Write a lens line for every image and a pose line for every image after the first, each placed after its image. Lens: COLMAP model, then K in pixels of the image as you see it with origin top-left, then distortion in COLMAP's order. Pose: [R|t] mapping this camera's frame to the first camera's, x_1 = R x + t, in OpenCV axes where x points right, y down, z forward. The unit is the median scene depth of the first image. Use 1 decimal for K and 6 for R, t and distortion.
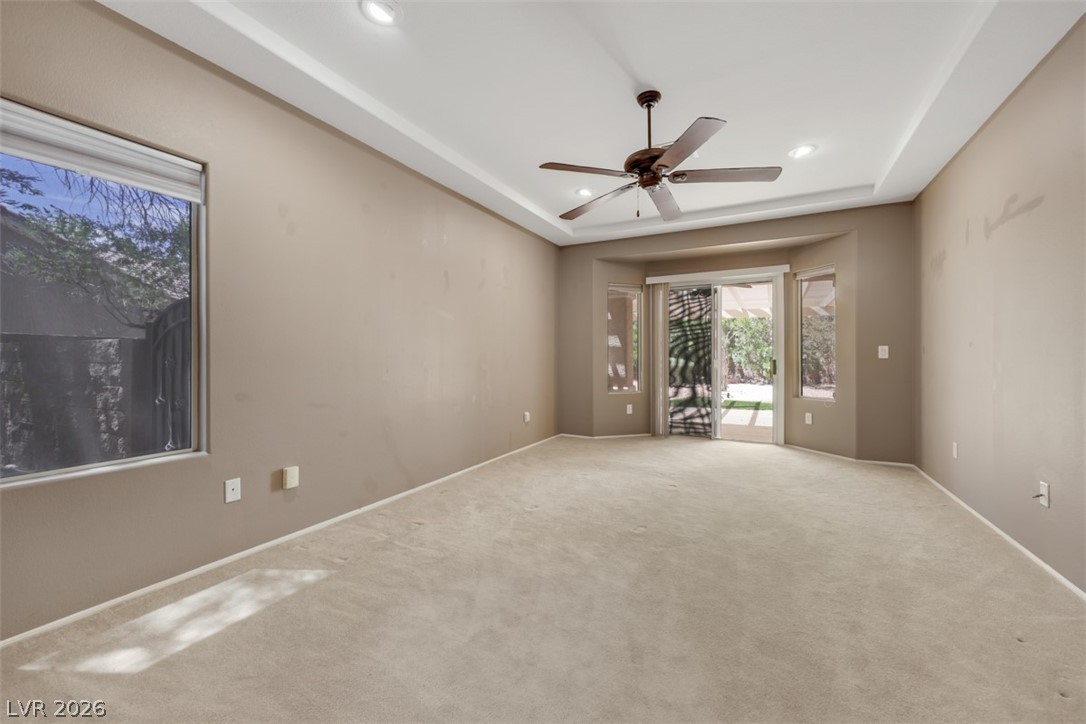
lens RADIAL K [[441.8, 0, 542.2], [0, 441.8, 360.4], [0, 0, 1]] dist [-0.000332, 0.000763]
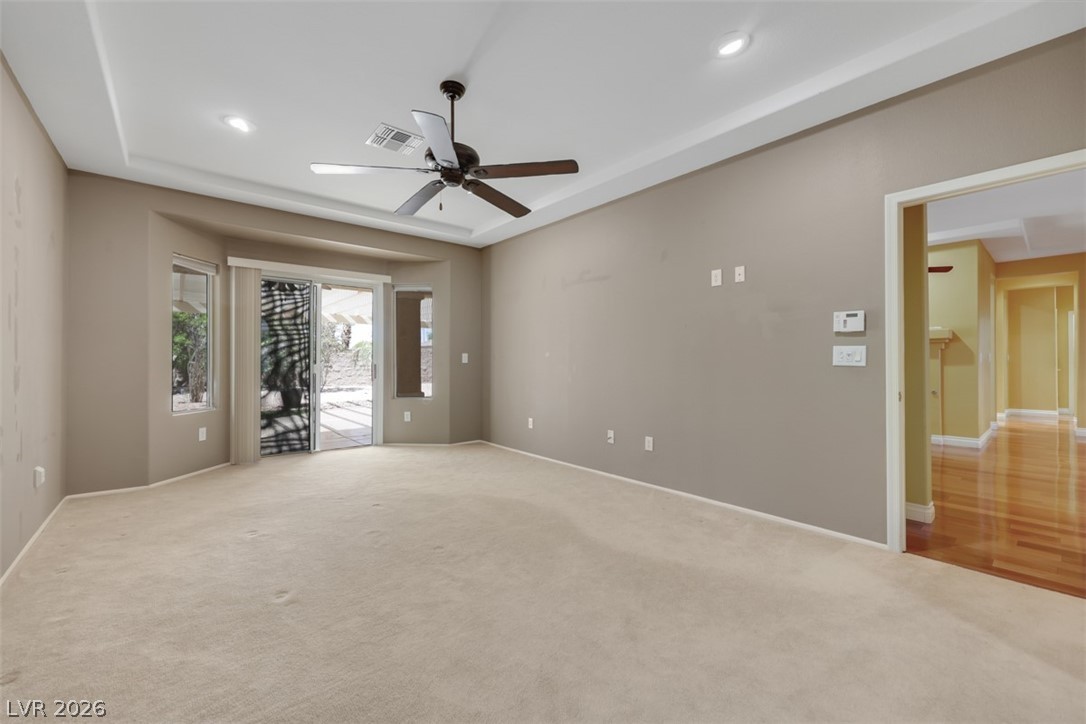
lens RADIAL K [[441.8, 0, 540.1], [0, 441.8, 359.2], [0, 0, 1]] dist [-0.000332, 0.000763]
pose [[0.382112, 0.005014, 0.924103, -0.265820], [0.005773, 0.999953, -0.007813, -0.003339], [-0.924098, 0.008320, 0.382065, 0.222468]]
